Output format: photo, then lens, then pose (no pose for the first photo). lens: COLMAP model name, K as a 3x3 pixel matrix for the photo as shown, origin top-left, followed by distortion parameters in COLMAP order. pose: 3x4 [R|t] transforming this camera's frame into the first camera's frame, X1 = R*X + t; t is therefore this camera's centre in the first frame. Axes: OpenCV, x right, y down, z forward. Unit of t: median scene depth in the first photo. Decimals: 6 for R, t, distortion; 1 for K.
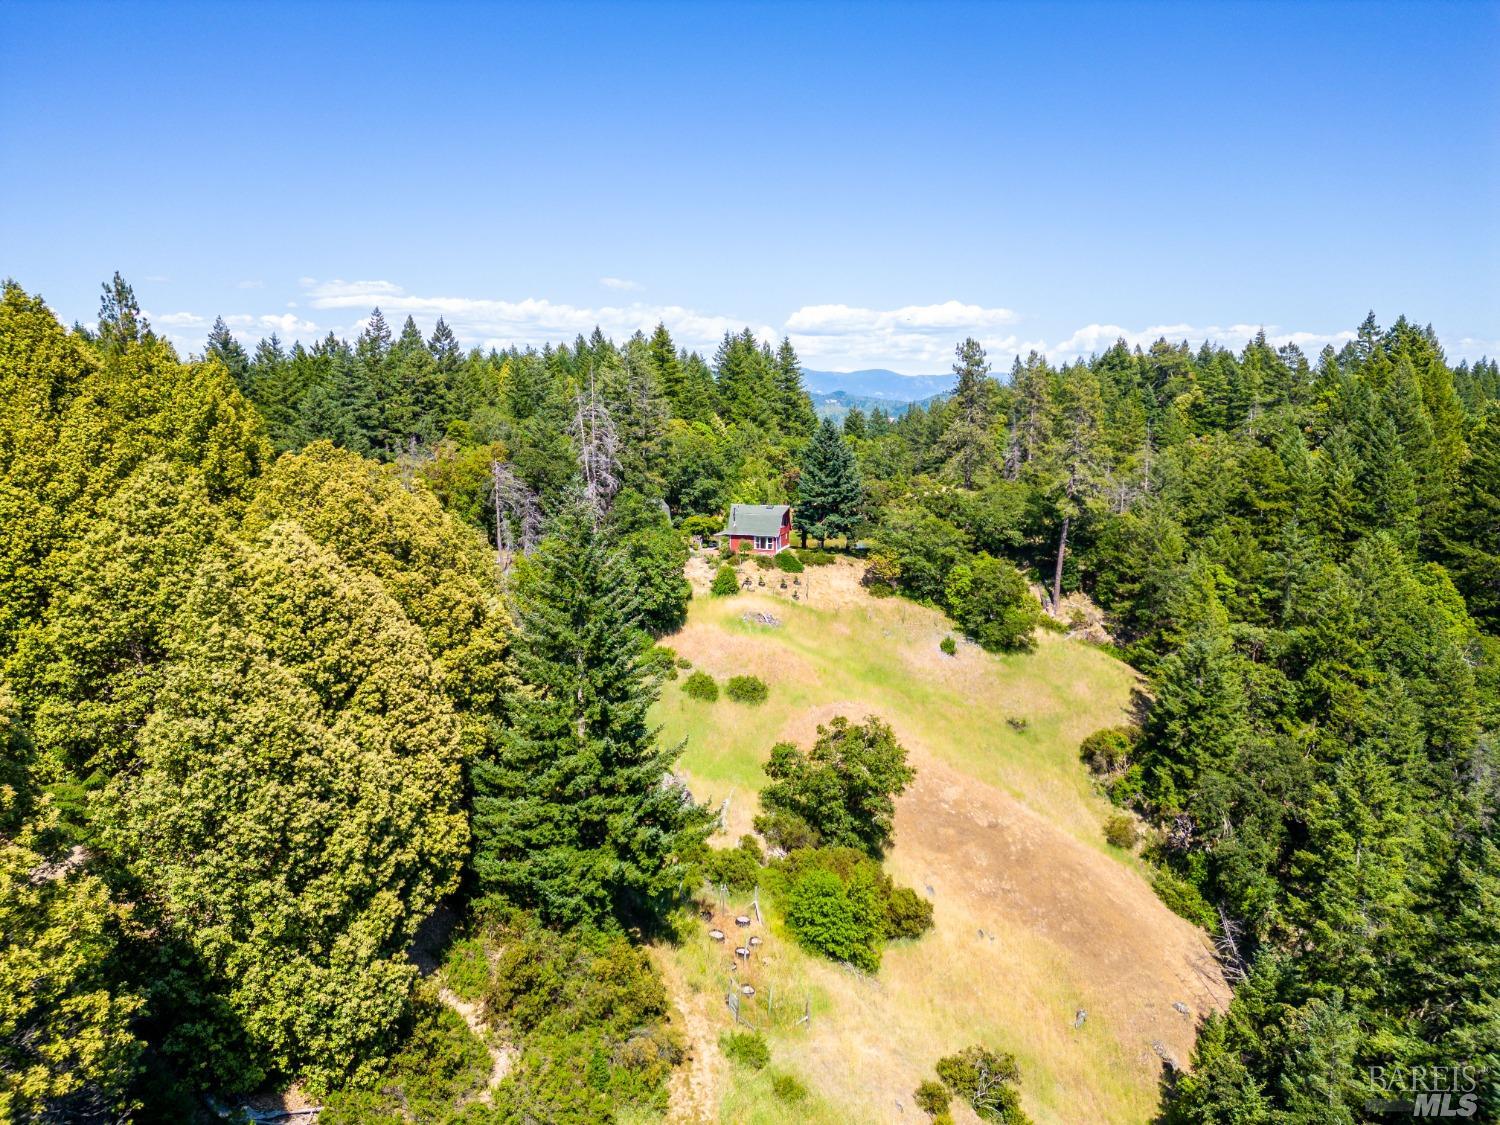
lens RADIAL K [[1054.0, 0, 750.0], [0, 1054.0, 562.5], [0, 0, 1]] dist [0.000173, -0.007878]
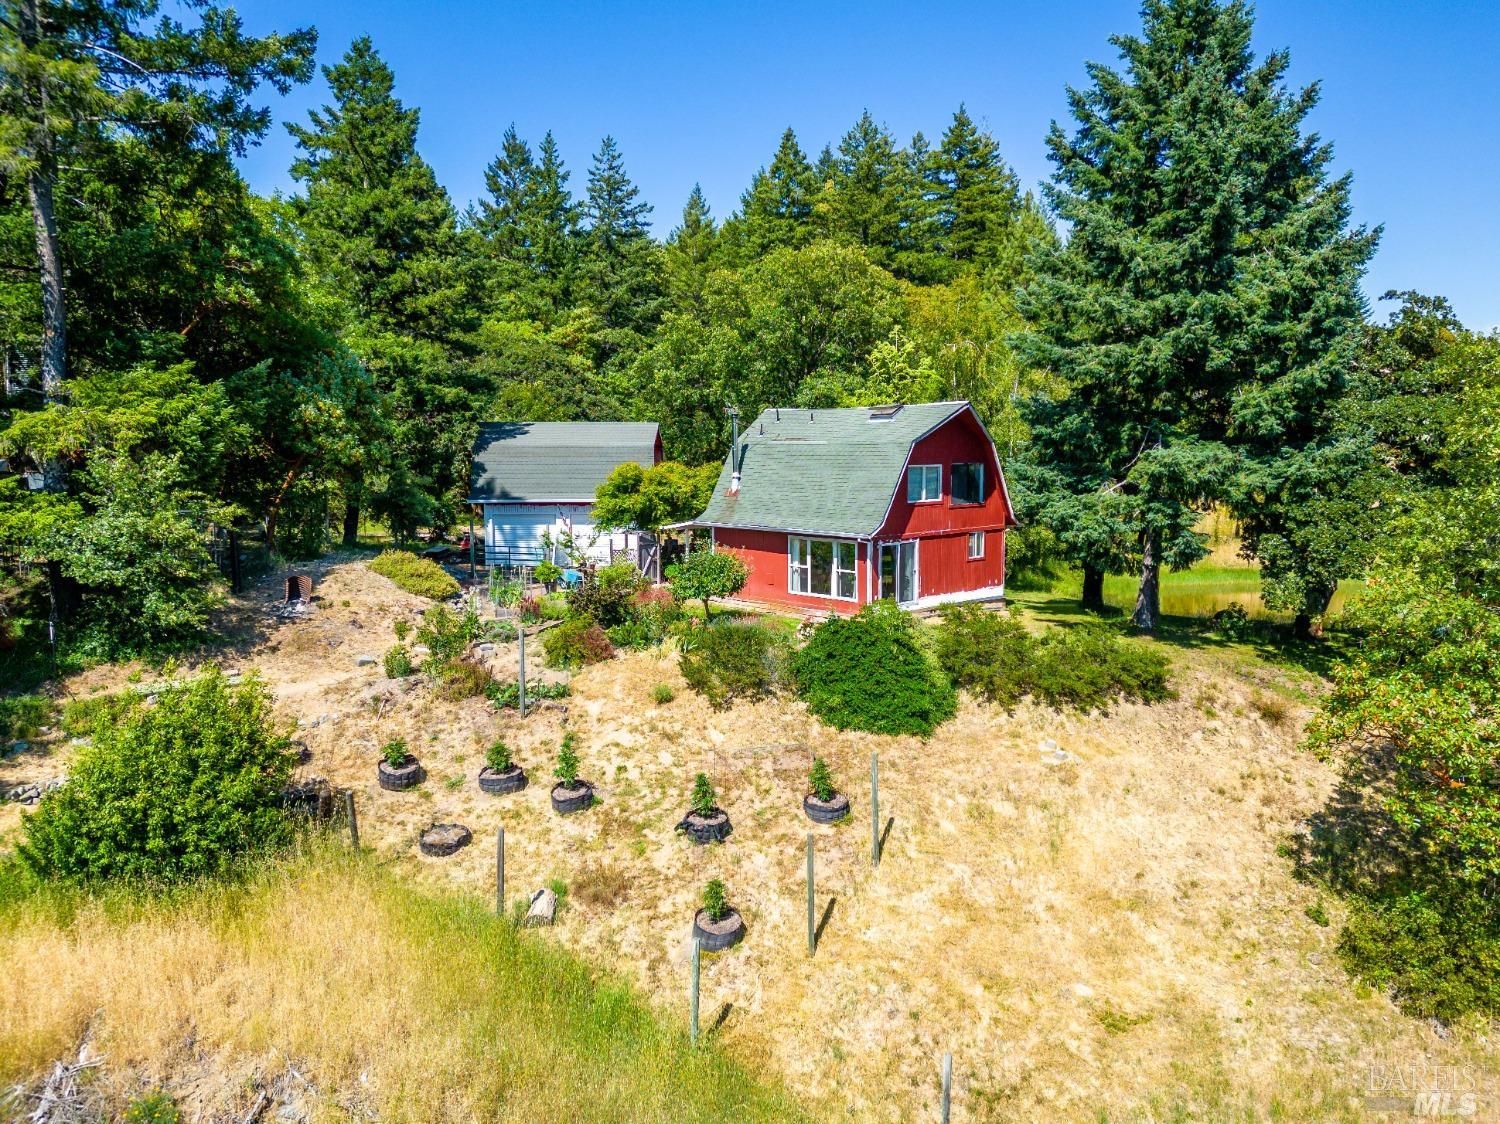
lens RADIAL K [[1122.2, 0, 752.3], [0, 1122.2, 540.5], [0, 0, 1]] dist [0.023081, -0.002121]
pose [[0.871904, 0.036067, -0.488346, 0.113580], [-0.069693, 0.996272, -0.050851, -0.011651], [0.484691, 0.078372, 0.871167, 0.807921]]
